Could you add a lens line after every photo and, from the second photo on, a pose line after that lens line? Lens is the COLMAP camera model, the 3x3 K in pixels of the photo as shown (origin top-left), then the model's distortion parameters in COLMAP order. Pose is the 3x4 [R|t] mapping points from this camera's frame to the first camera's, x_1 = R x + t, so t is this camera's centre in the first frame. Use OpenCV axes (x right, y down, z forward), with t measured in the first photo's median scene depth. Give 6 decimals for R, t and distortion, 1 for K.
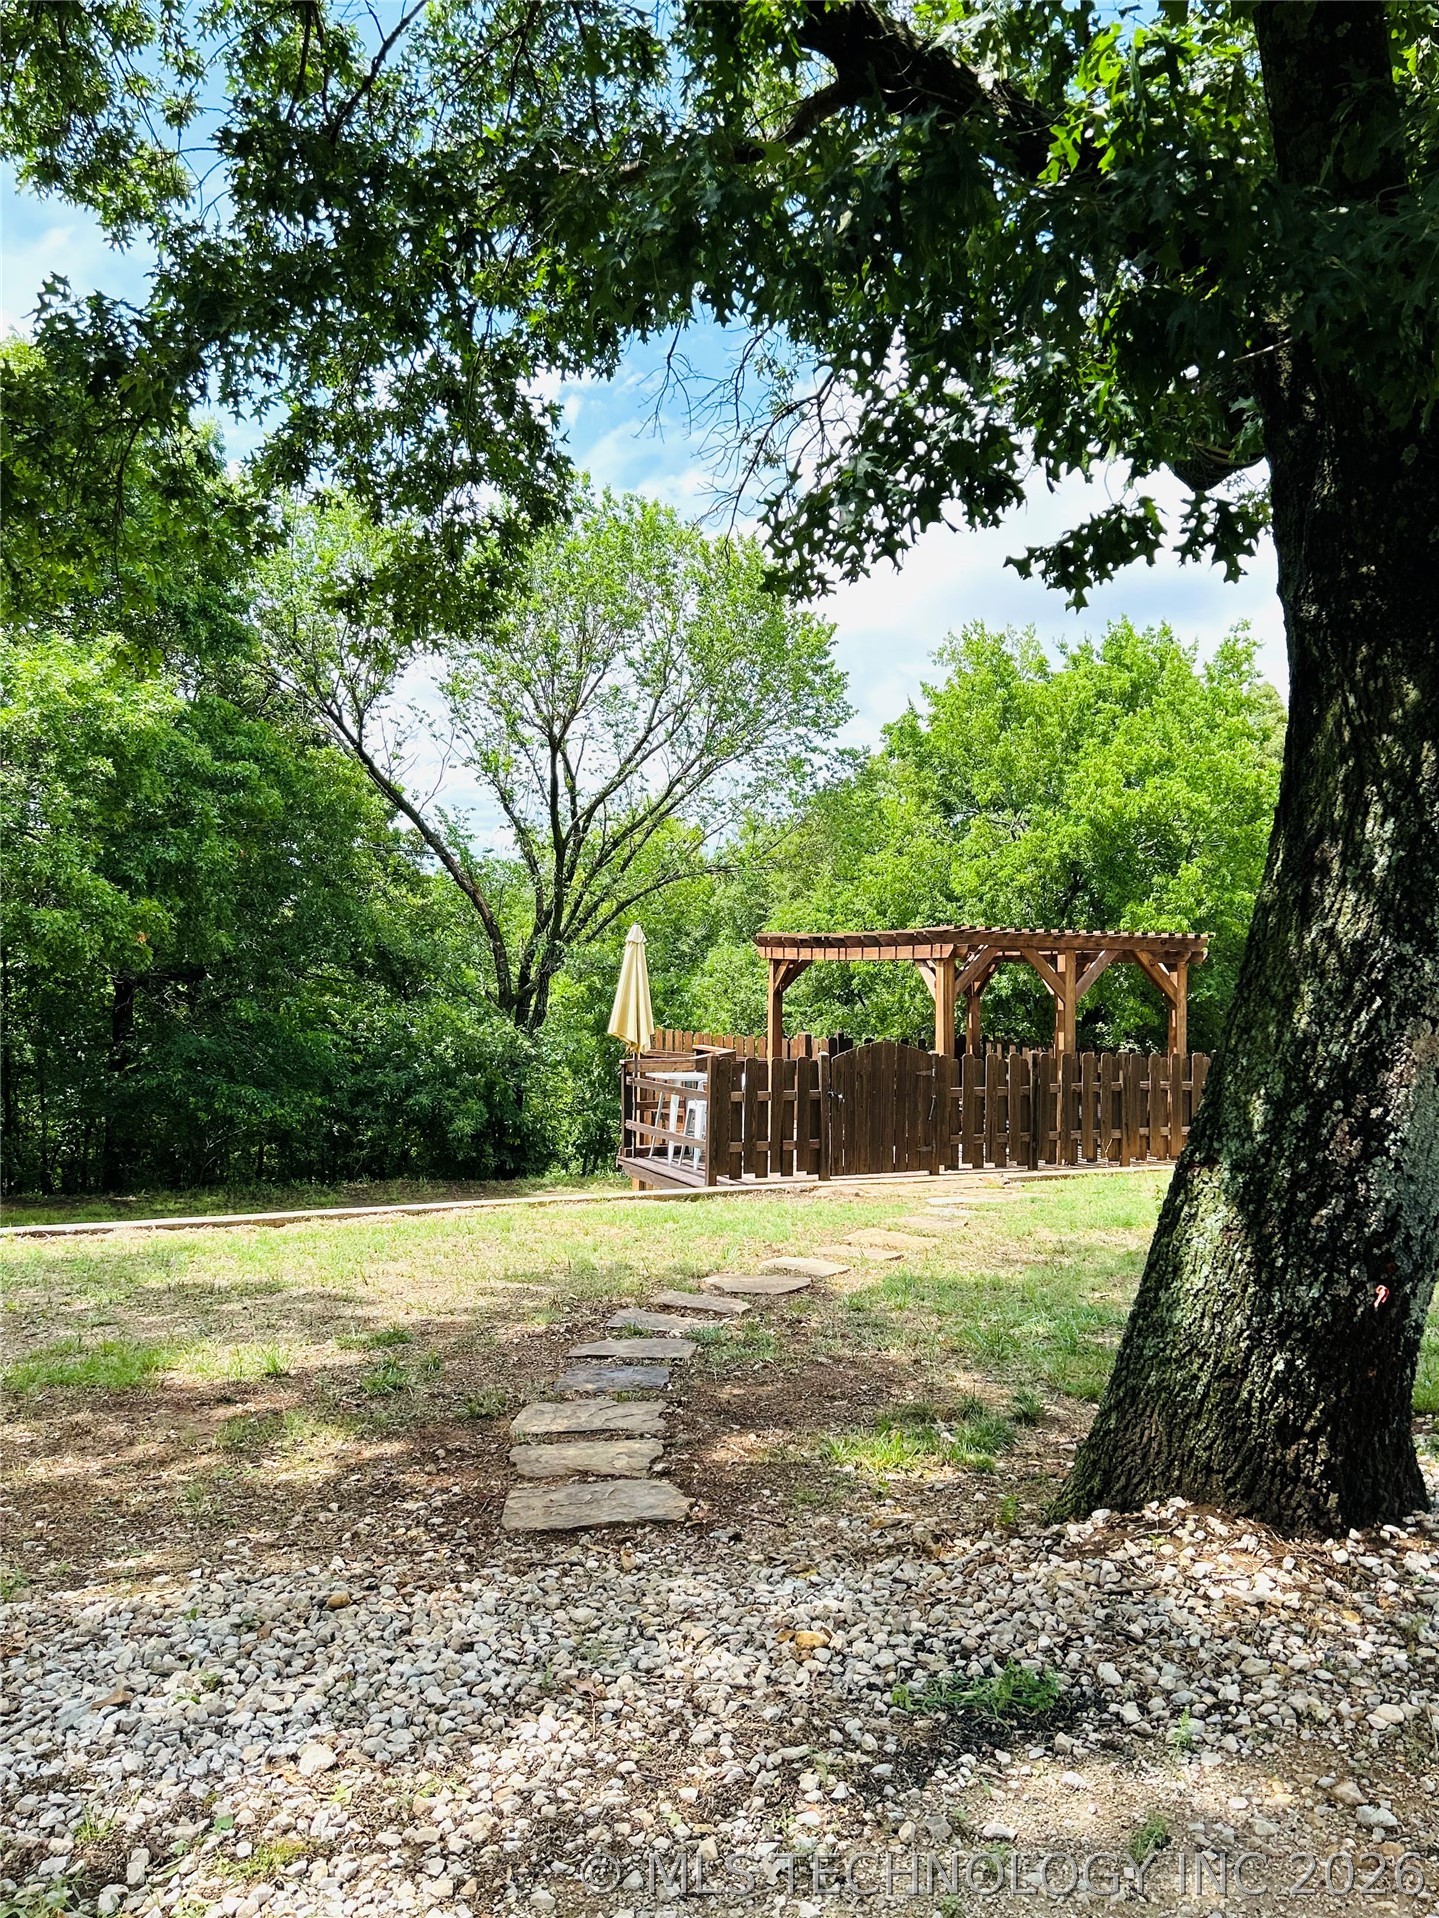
lens RADIAL K [[1467.5, 0, 719.5], [0, 1467.5, 959.0], [0, 0, 1]] dist [0.002467, 0.001702]
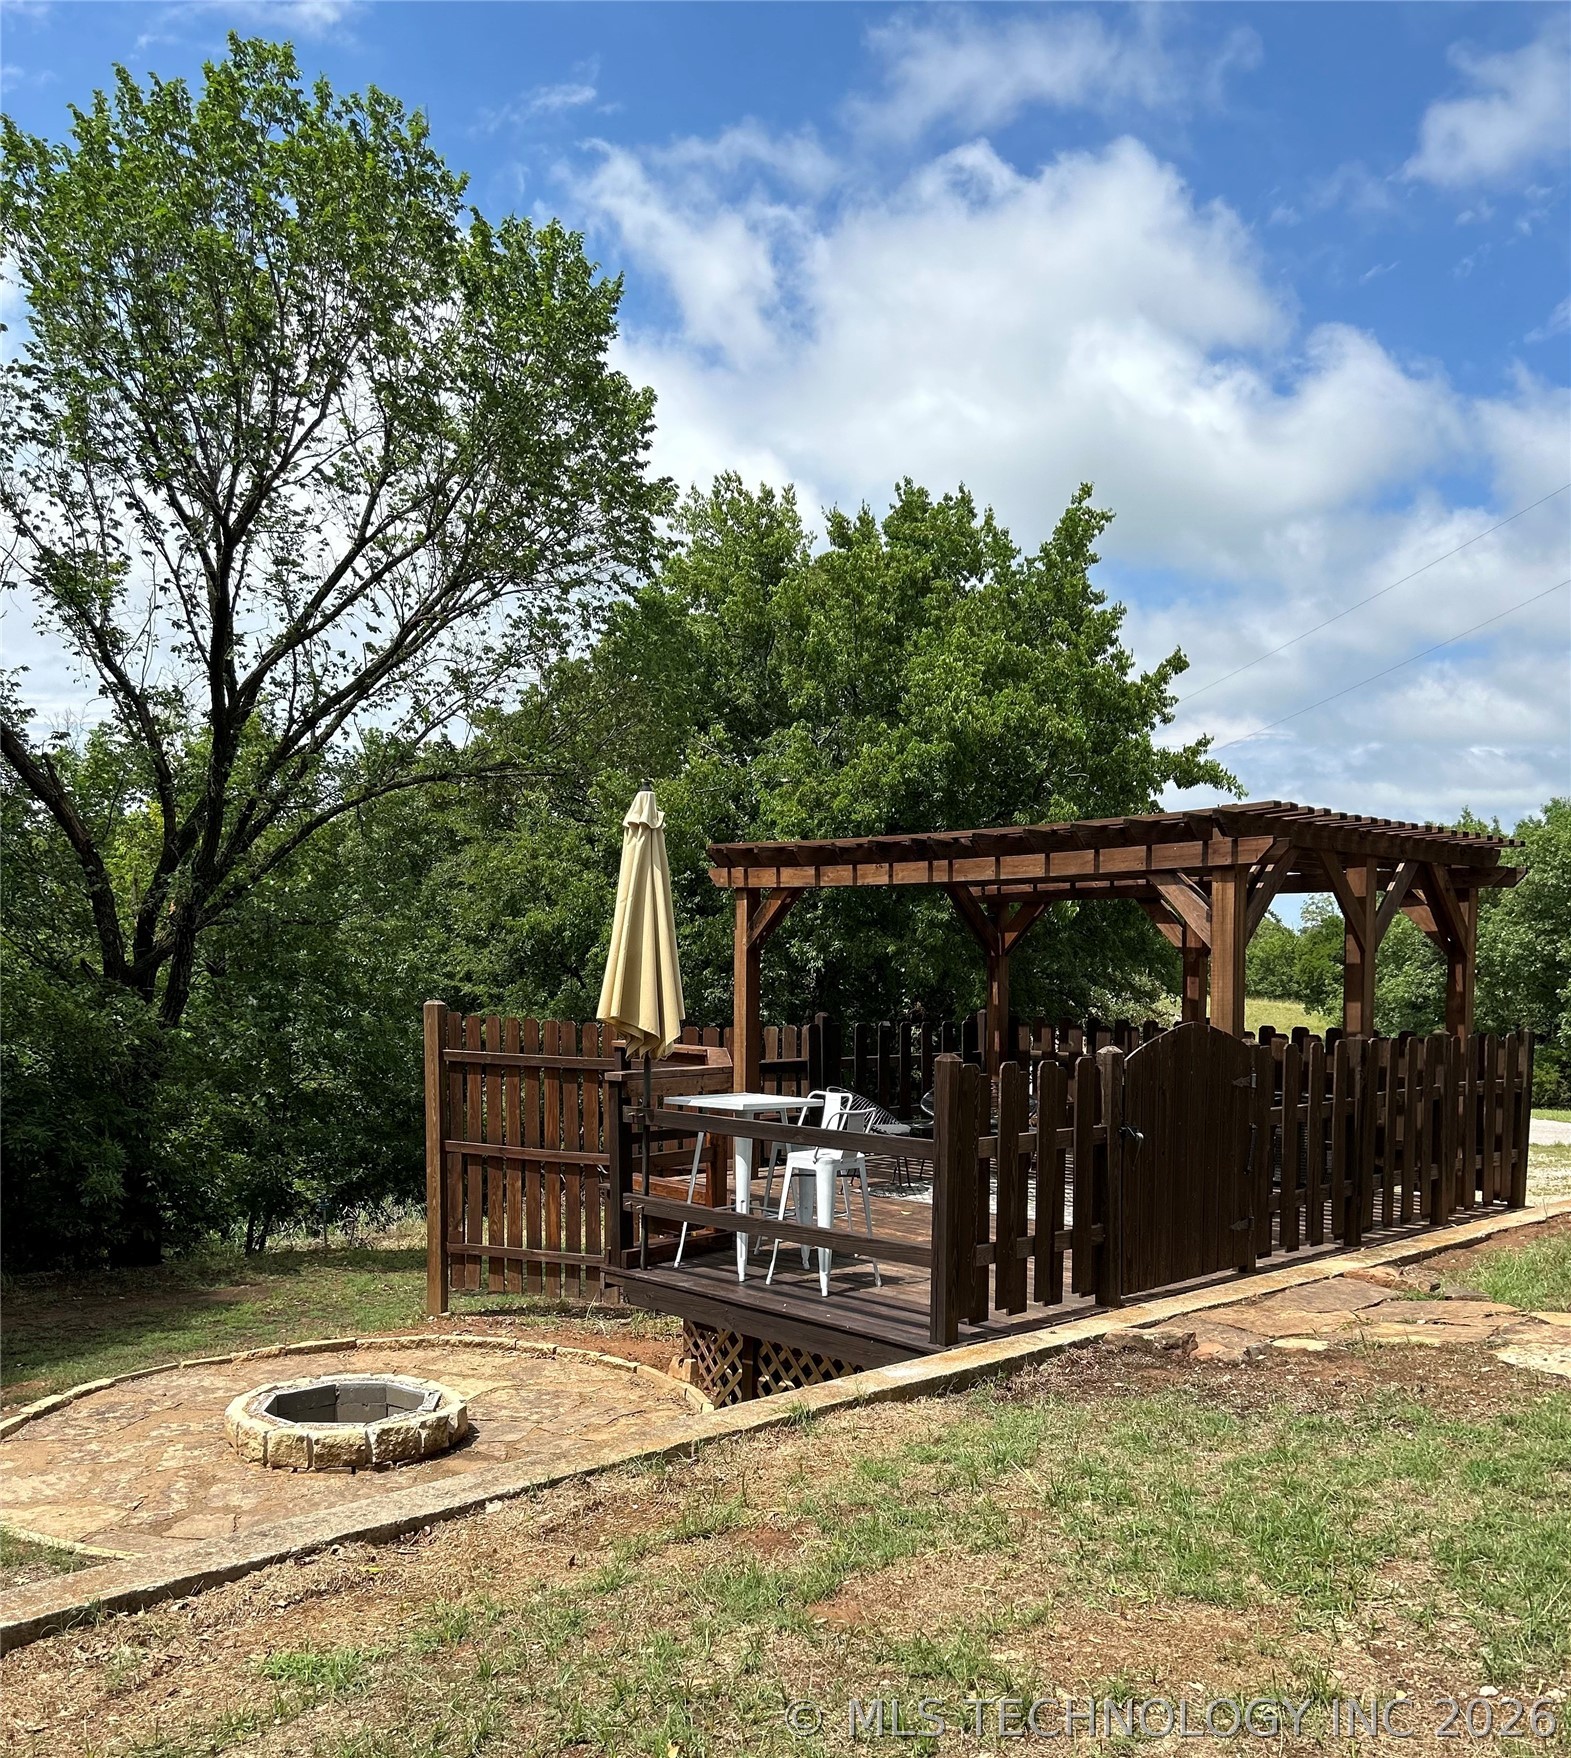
lens RADIAL K [[1793.4, 0, 785.5], [0, 1793.4, 879.0], [0, 0, 1]] dist [0.127525, 0.001155]
pose [[0.956131, 0.010029, 0.292768, -0.101661], [0.000292, 0.999381, -0.035187, 0.014177], [-0.292940, 0.033729, 0.955536, 0.214994]]
